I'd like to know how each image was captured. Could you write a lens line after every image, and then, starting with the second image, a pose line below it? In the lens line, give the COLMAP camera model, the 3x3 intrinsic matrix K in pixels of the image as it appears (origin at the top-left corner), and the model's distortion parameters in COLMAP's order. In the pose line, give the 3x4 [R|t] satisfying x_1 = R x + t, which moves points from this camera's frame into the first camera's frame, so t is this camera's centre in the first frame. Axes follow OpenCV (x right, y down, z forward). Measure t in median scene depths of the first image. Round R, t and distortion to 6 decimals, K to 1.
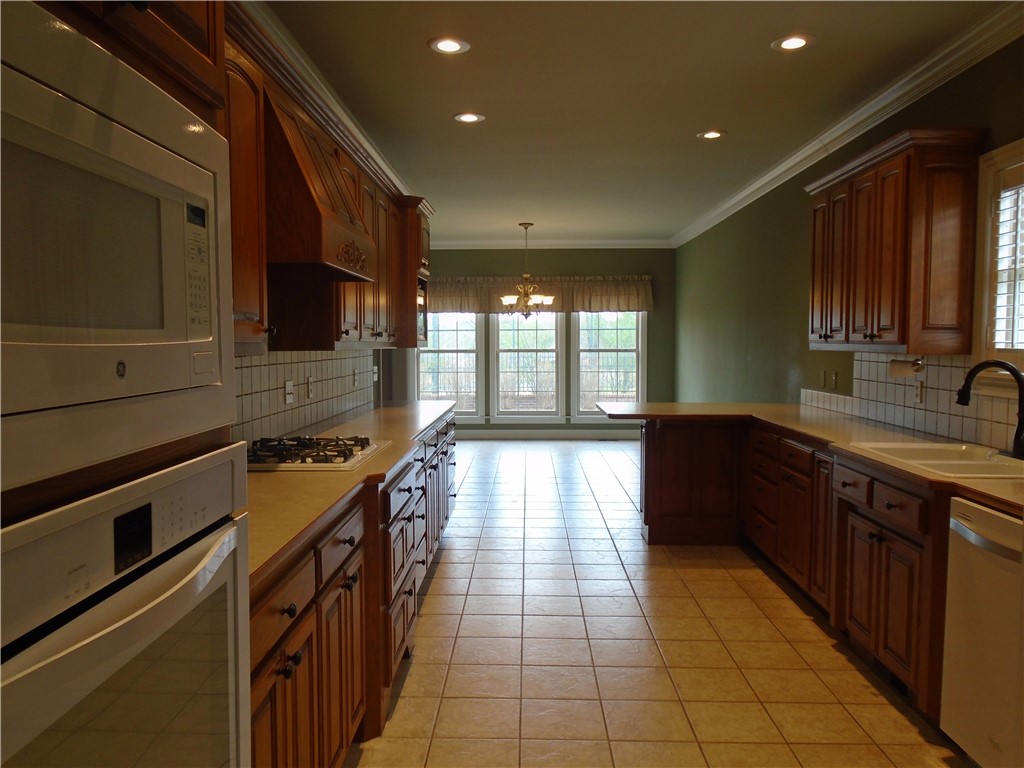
lens RADIAL K [[769.0, 0, 507.2], [0, 769.0, 385.2], [0, 0, 1]] dist [-0.036709, -0.000827]
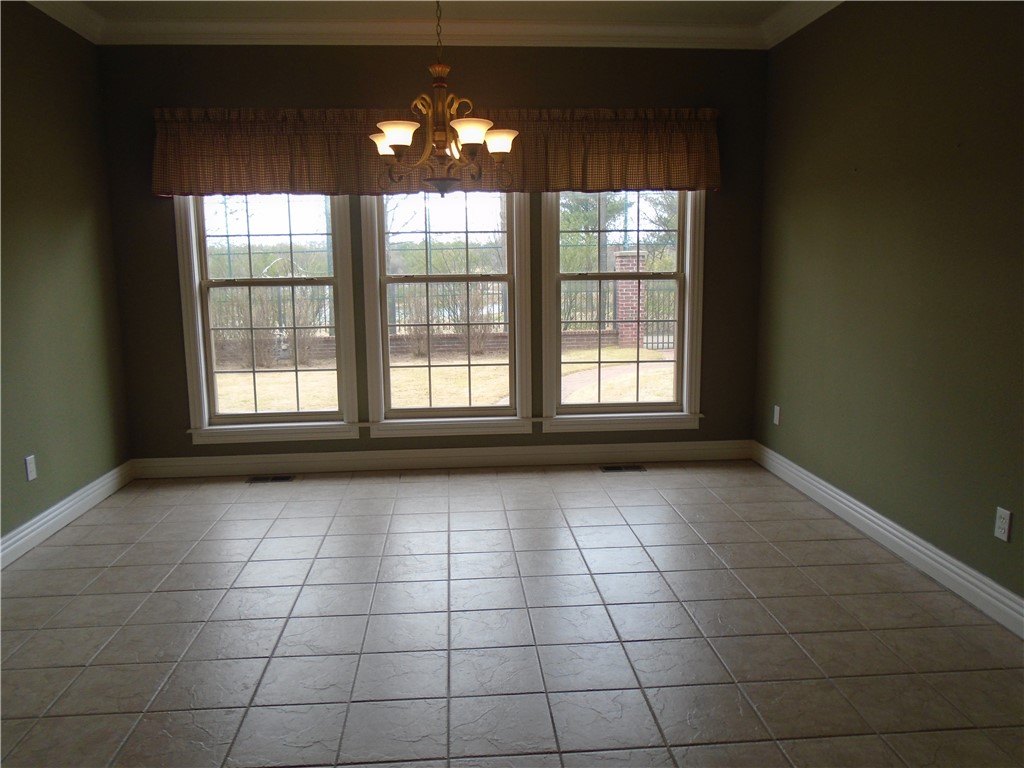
lens RADIAL K [[769.0, 0, 517.1], [0, 769.0, 387.3], [0, 0, 1]] dist [-0.036709, -0.000827]
pose [[0.993245, -0.027454, 0.112740, 0.014287], [0.015732, 0.994496, 0.103582, -0.027602], [-0.114963, -0.101109, 0.988211, 0.542231]]
